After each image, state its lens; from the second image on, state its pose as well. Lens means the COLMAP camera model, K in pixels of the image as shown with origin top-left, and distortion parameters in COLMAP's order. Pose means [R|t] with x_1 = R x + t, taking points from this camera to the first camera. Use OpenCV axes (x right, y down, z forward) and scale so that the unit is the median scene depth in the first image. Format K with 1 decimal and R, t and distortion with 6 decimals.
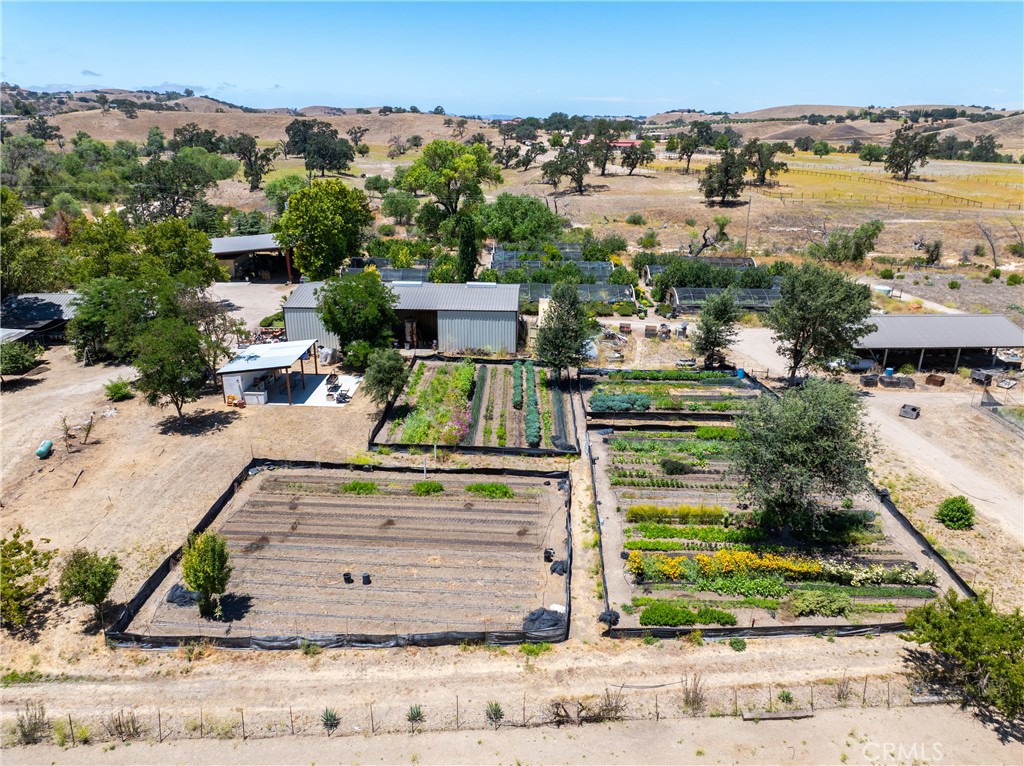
lens RADIAL K [[720.9, 0, 510.7], [0, 720.9, 383.7], [0, 0, 1]] dist [-0.048493, 0.024131]
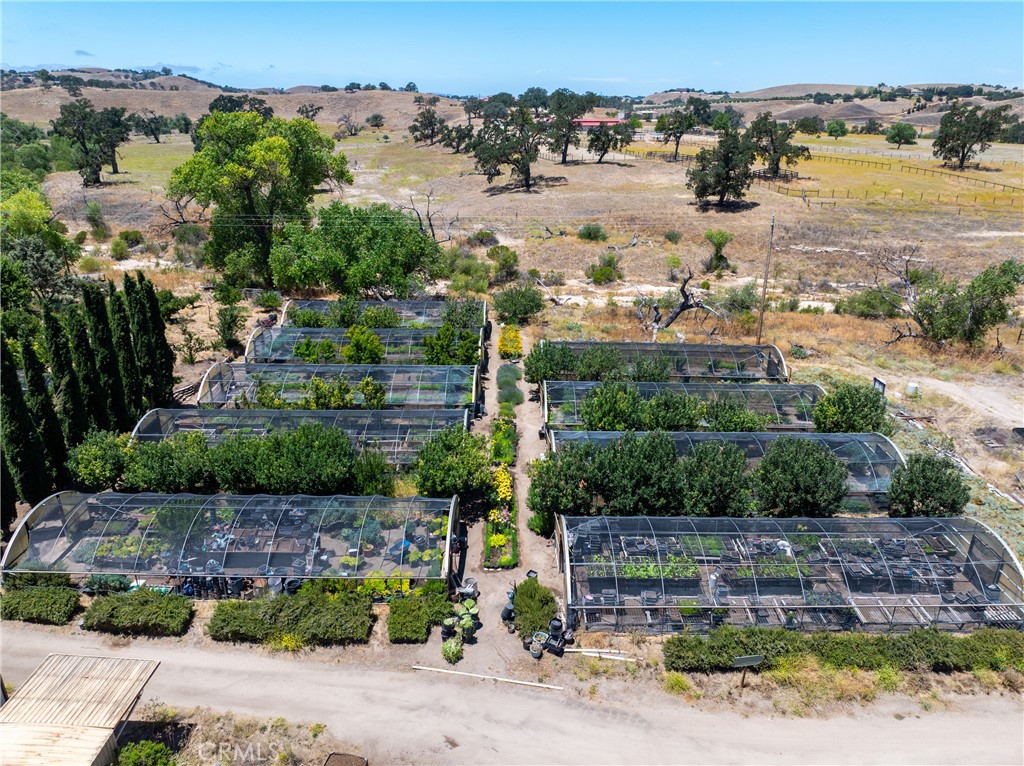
lens RADIAL K [[720.9, 0, 510.8], [0, 720.9, 385.0], [0, 0, 1]] dist [-0.048493, 0.024131]
pose [[0.999999, -0.000852, 0.001502, 0.071055], [0.000814, 0.999683, 0.025159, -0.074726], [-0.001523, -0.025157, 0.999682, 0.234852]]
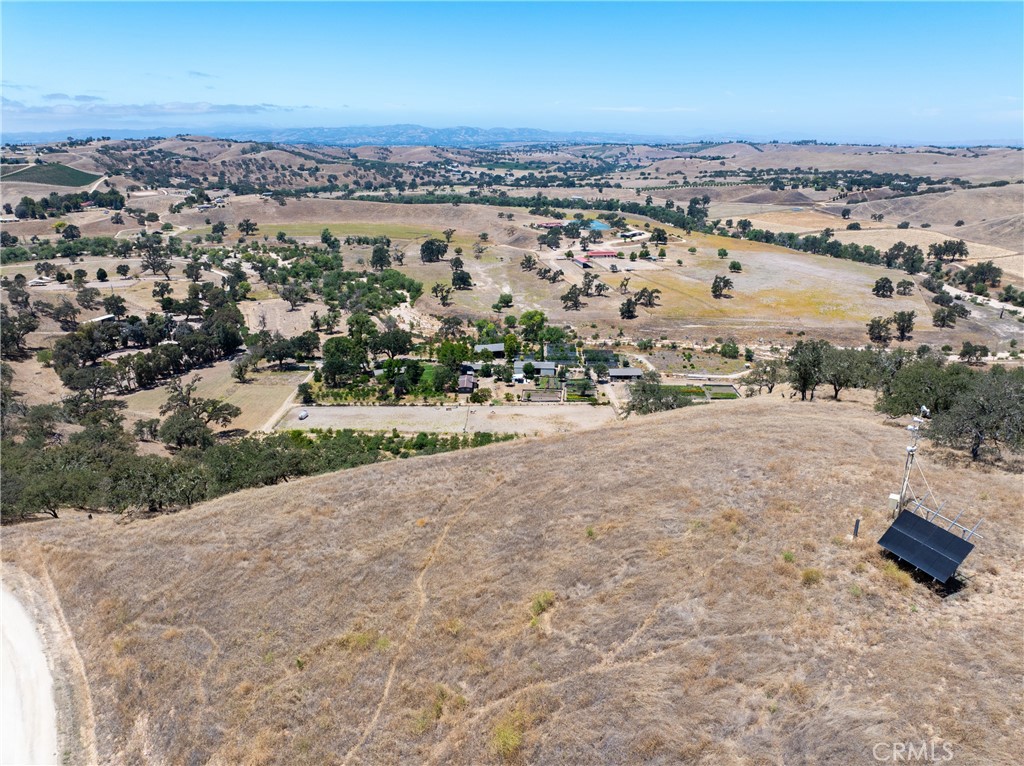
lens RADIAL K [[720.9, 0, 511.3], [0, 720.9, 380.8], [0, 0, 1]] dist [-0.048493, 0.024131]
pose [[0.999498, 0.004806, -0.031318, -0.043549], [-0.005308, 0.999858, -0.015972, 0.026017], [0.031237, 0.016131, 0.999382, -1.346409]]
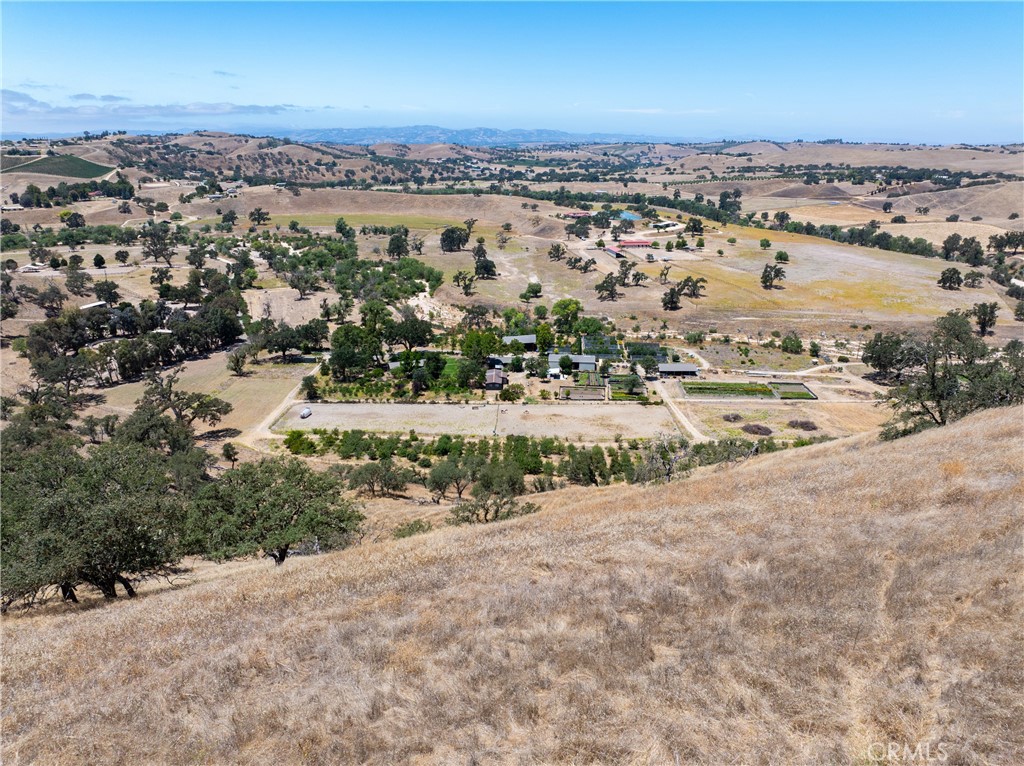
lens RADIAL K [[720.9, 0, 511.8], [0, 720.9, 380.5], [0, 0, 1]] dist [-0.048493, 0.024131]
pose [[0.998509, 0.013159, -0.052983, -0.085639], [-0.014154, 0.999729, -0.018463, 0.035419], [0.052726, 0.019186, 0.998425, -1.142552]]
